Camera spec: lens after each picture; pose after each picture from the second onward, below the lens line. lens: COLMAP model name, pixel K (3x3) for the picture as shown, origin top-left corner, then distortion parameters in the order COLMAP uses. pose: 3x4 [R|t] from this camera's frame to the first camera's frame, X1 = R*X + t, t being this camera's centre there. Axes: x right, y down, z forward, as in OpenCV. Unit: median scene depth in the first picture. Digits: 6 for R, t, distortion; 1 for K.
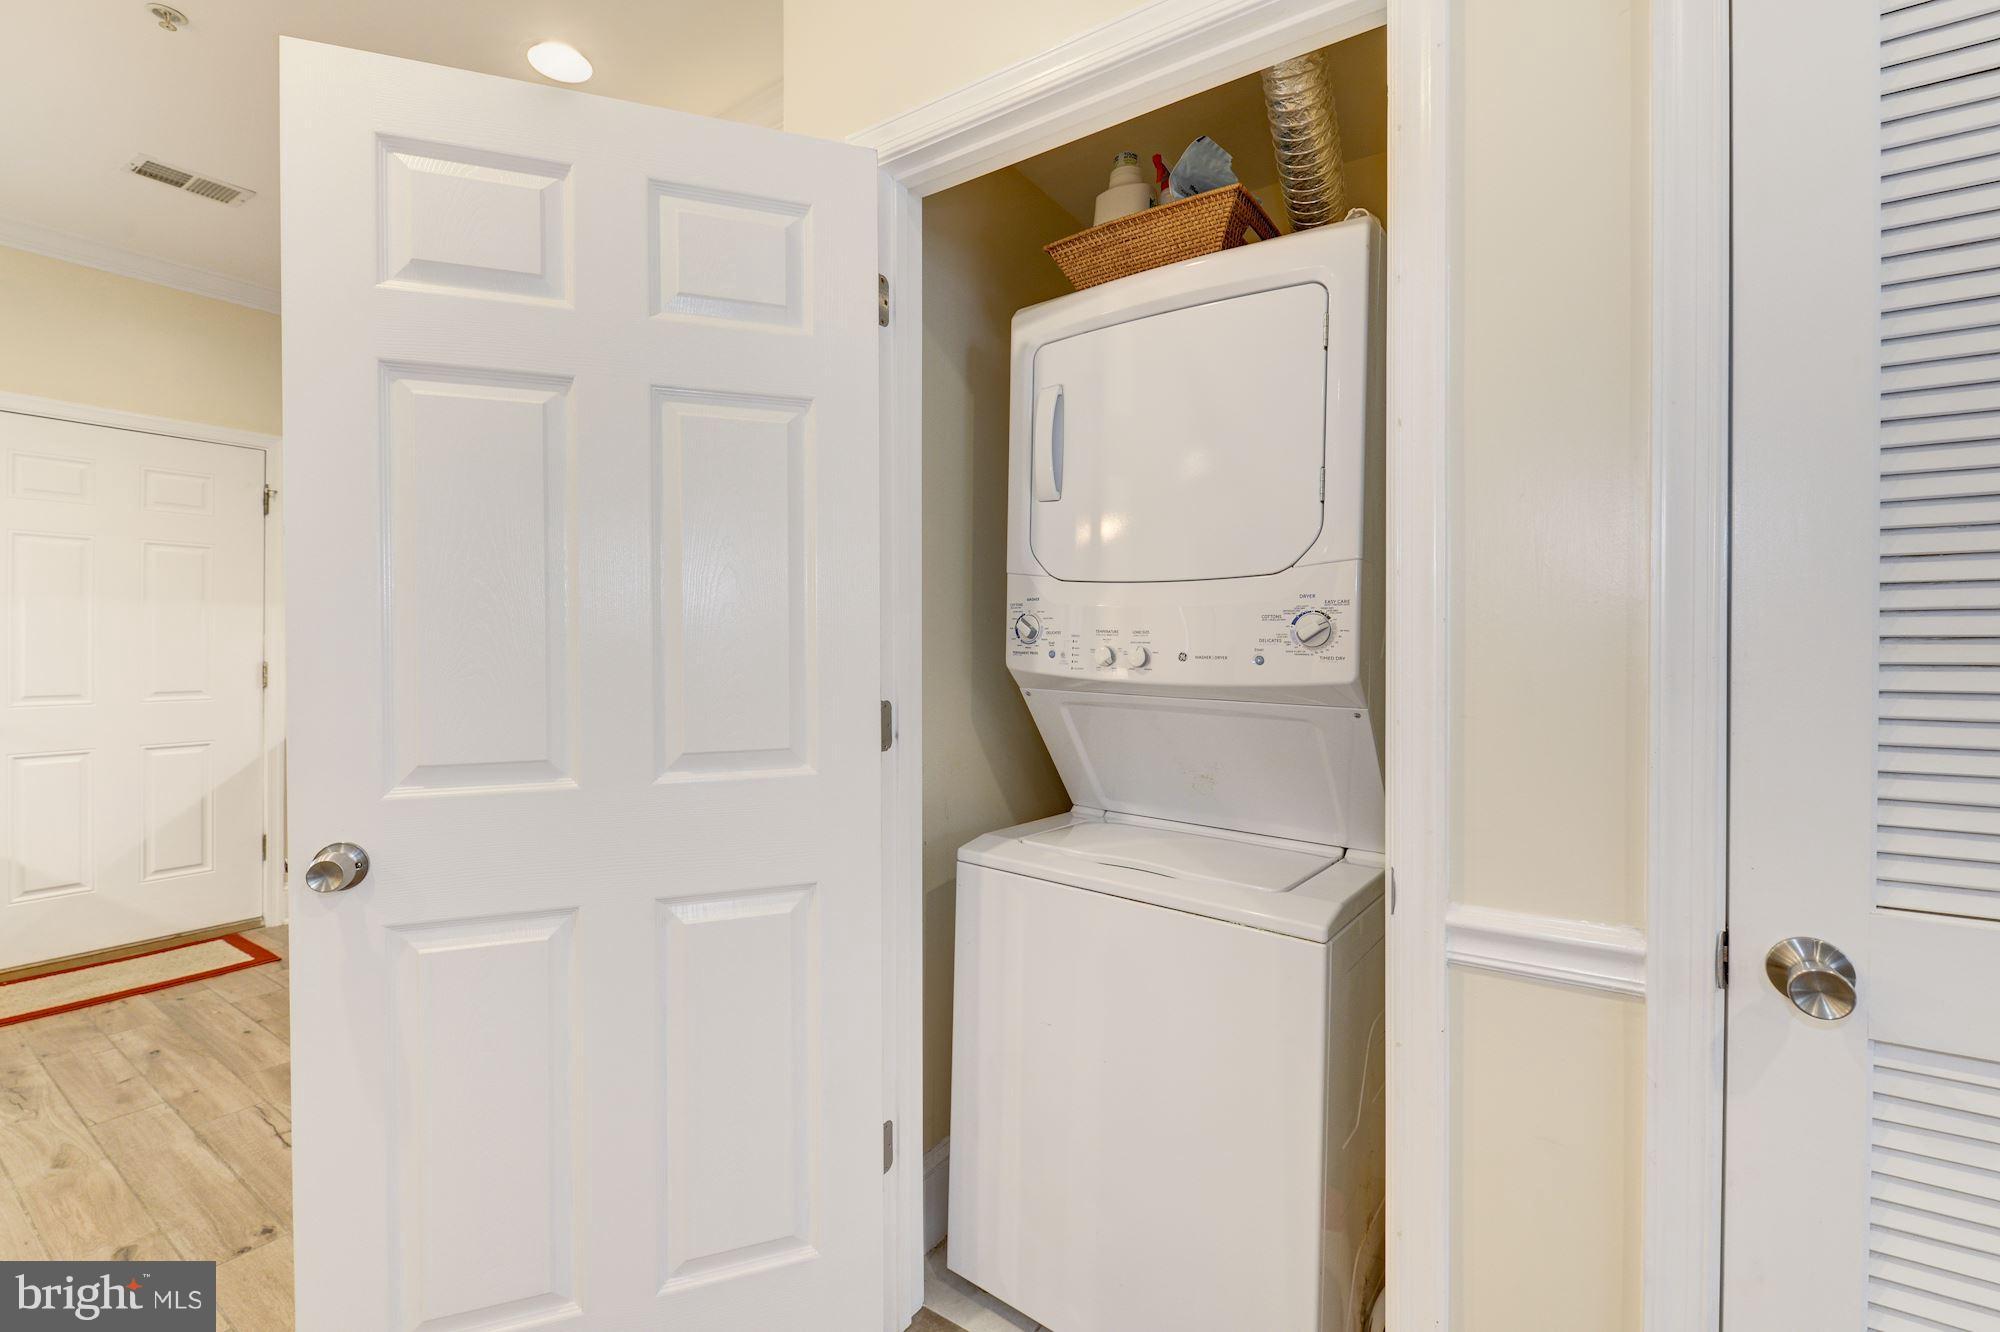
lens RADIAL K [[886.1, 0, 1001.0], [0, 886.1, 643.8], [0, 0, 1]] dist [-0.000978, -0.000641]
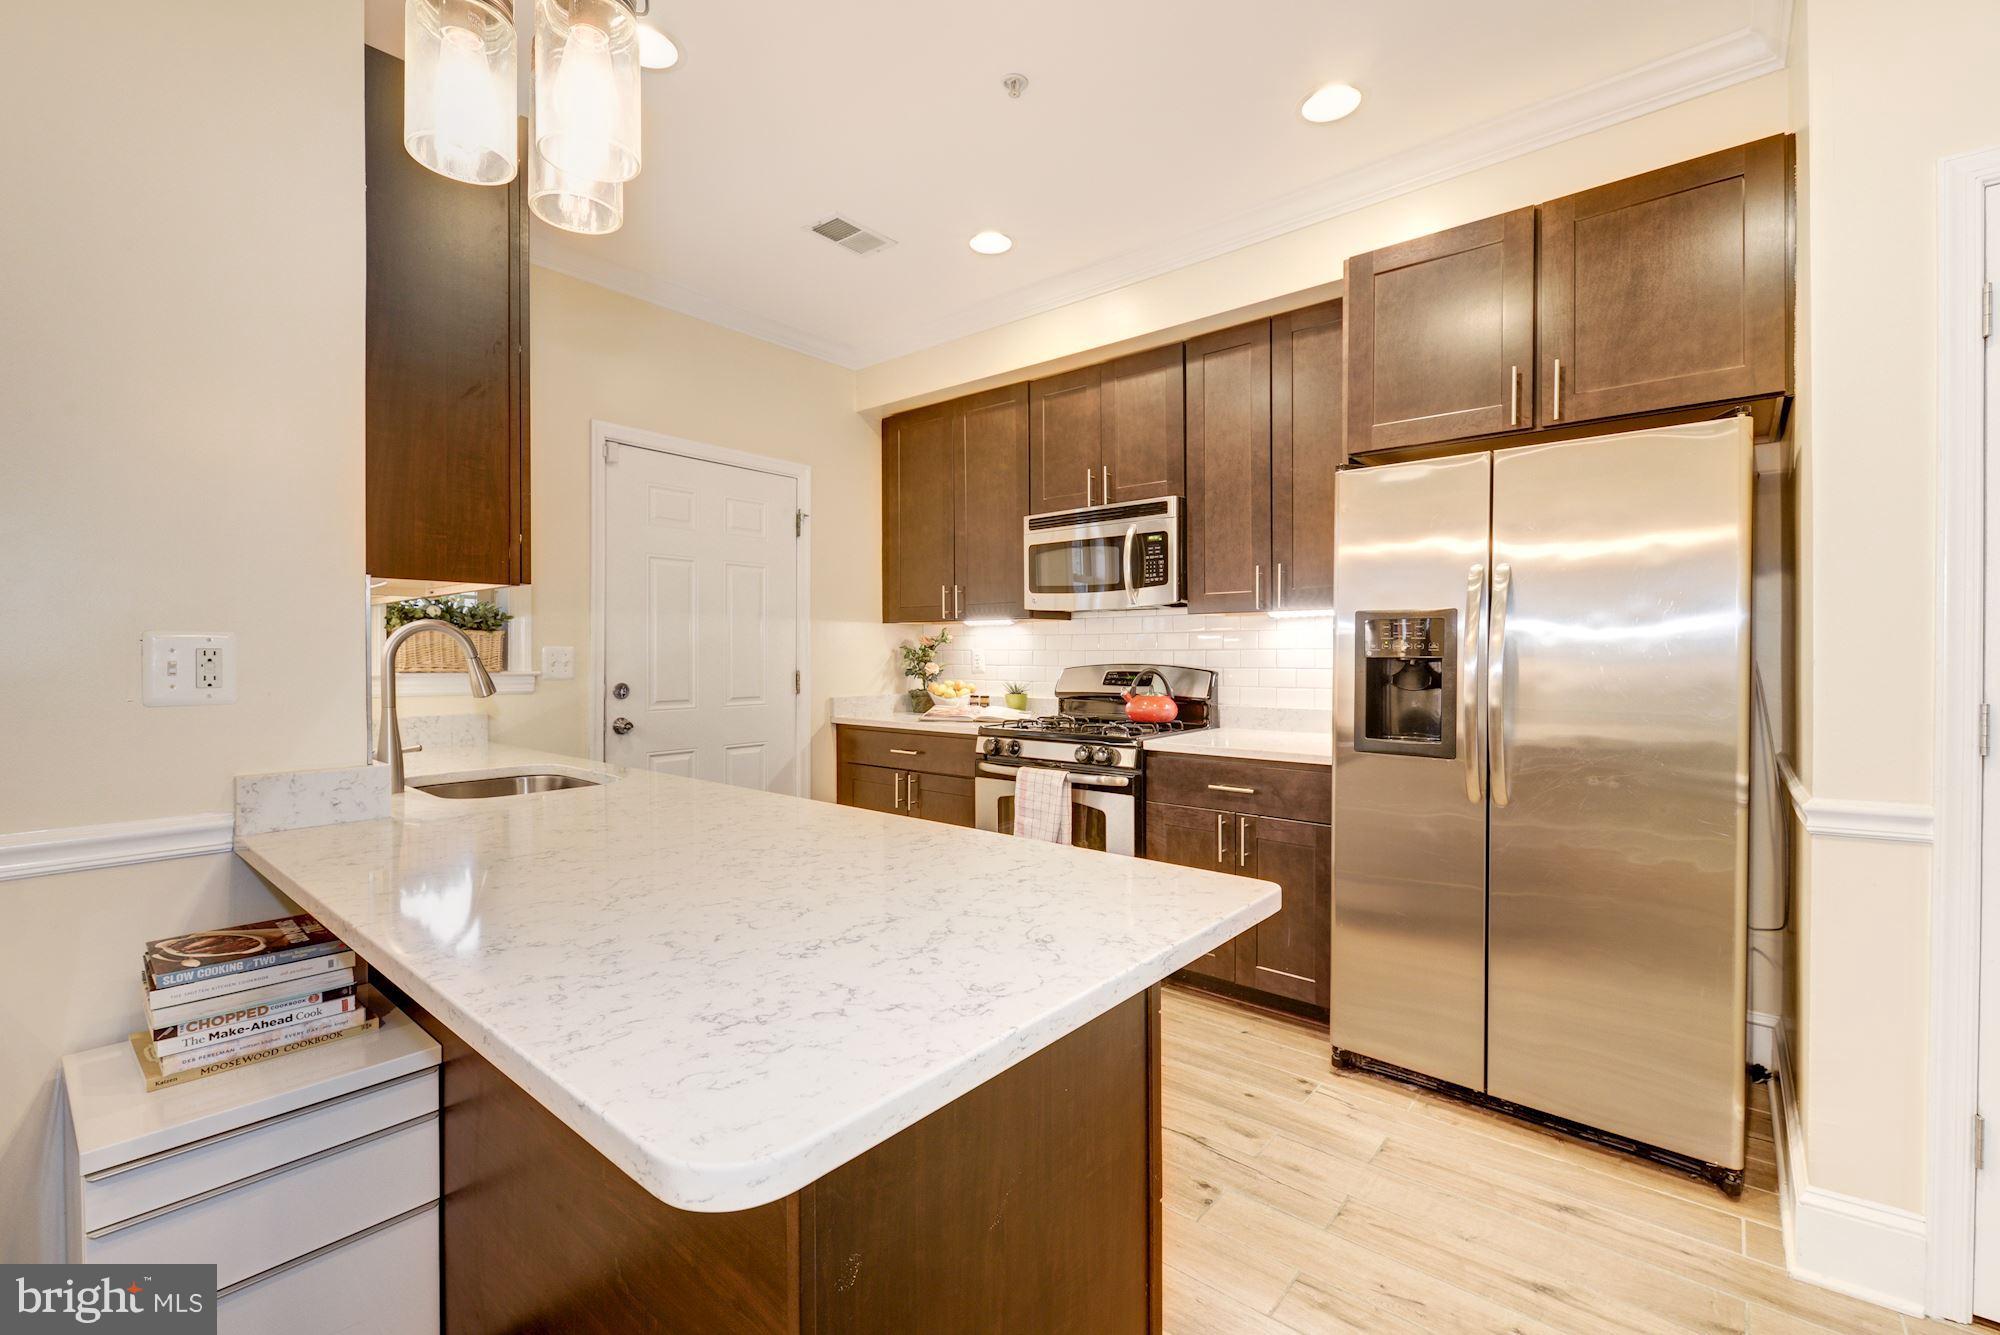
lens RADIAL K [[859.2, 0, 1001.9], [0, 859.2, 655.4], [0, 0, 1]] dist [0.001818, -0.010122]
pose [[0.996089, -0.002333, -0.088321, -0.646994], [0.002492, 0.999995, 0.001685, 0.001325], [0.088316, -0.001898, 0.996091, -0.057005]]
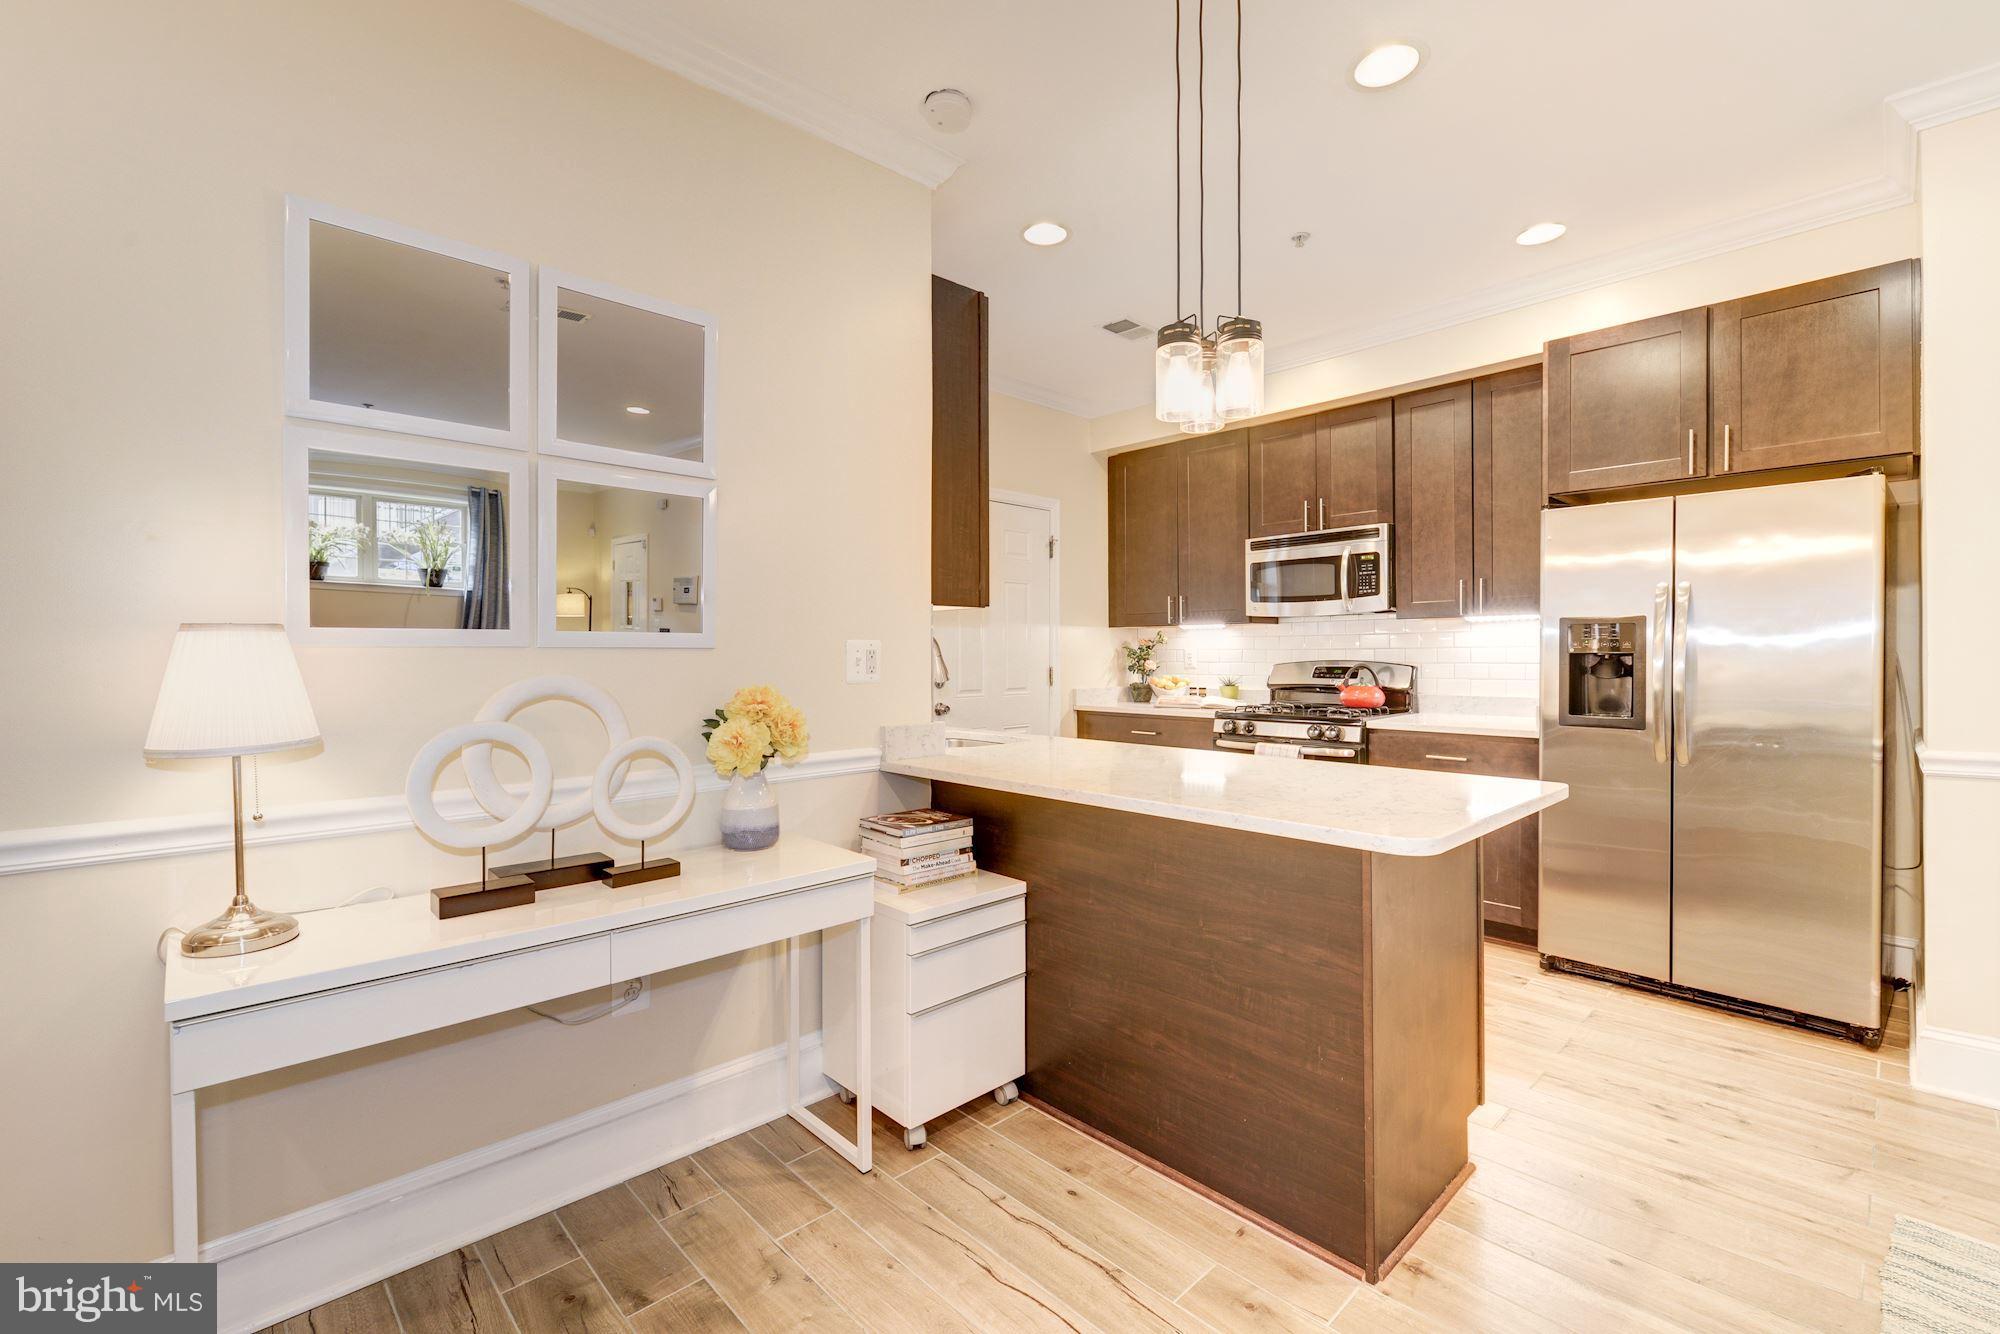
lens RADIAL K [[866.9, 0, 994.0], [0, 866.9, 655.4], [0, 0, 1]] dist [0.001211, -0.009820]
pose [[0.979311, -0.006165, -0.202269, -0.865086], [0.006481, 0.999979, 0.000900, 0.002494], [0.202260, -0.002192, 0.979330, -0.424685]]
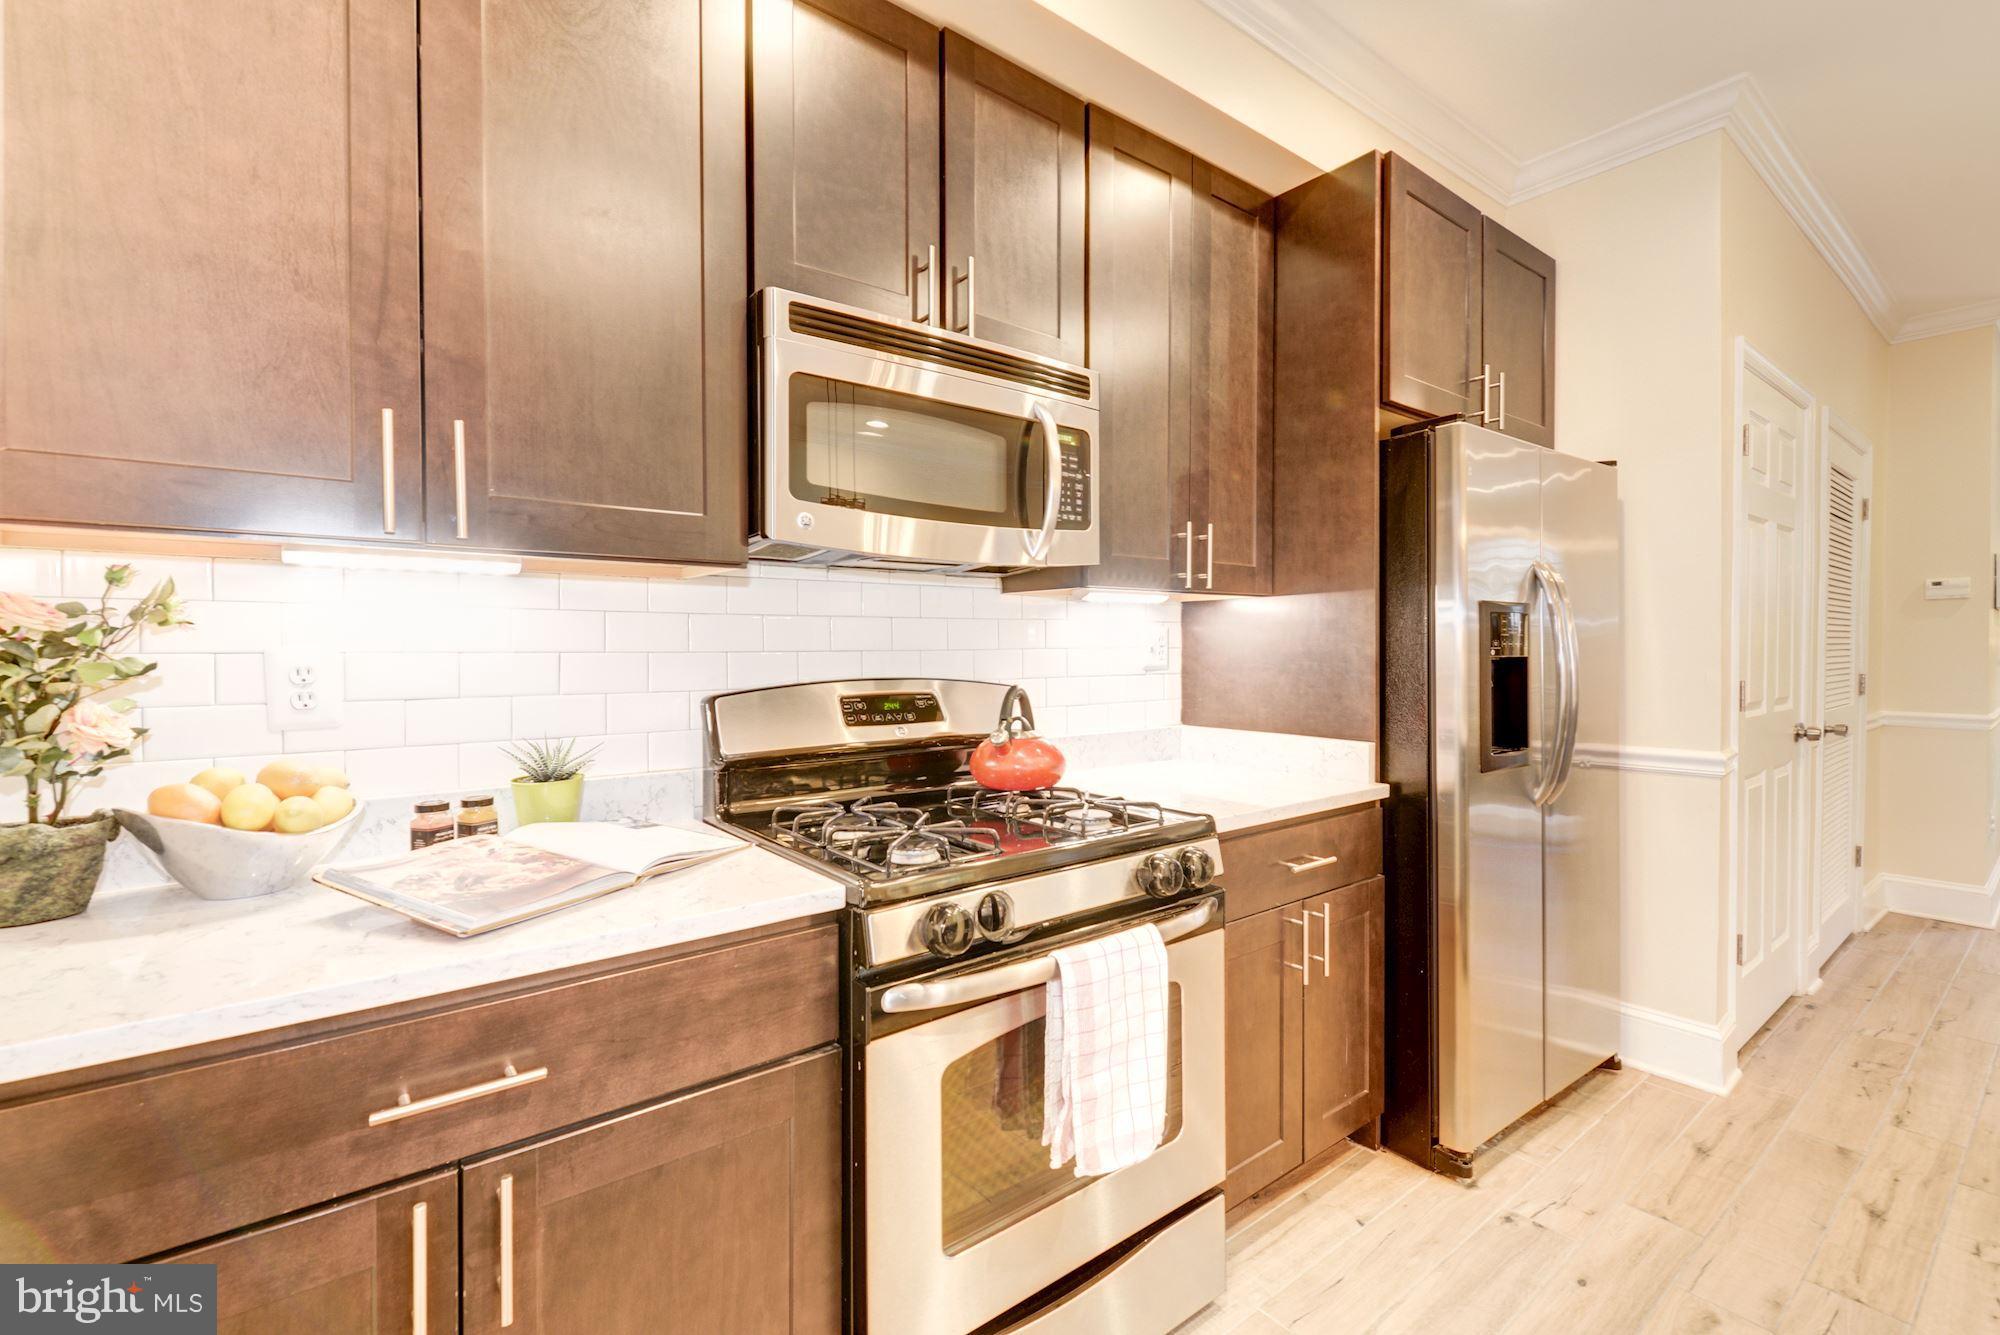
lens RADIAL K [[886.1, 0, 1001.0], [0, 886.1, 645.3], [0, 0, 1]] dist [-0.000978, -0.000641]
pose [[0.288437, -0.003779, 0.957492, -1.175375], [0.004474, 0.999987, 0.002599, -0.008027], [-0.957489, 0.003534, 0.288450, 0.997123]]
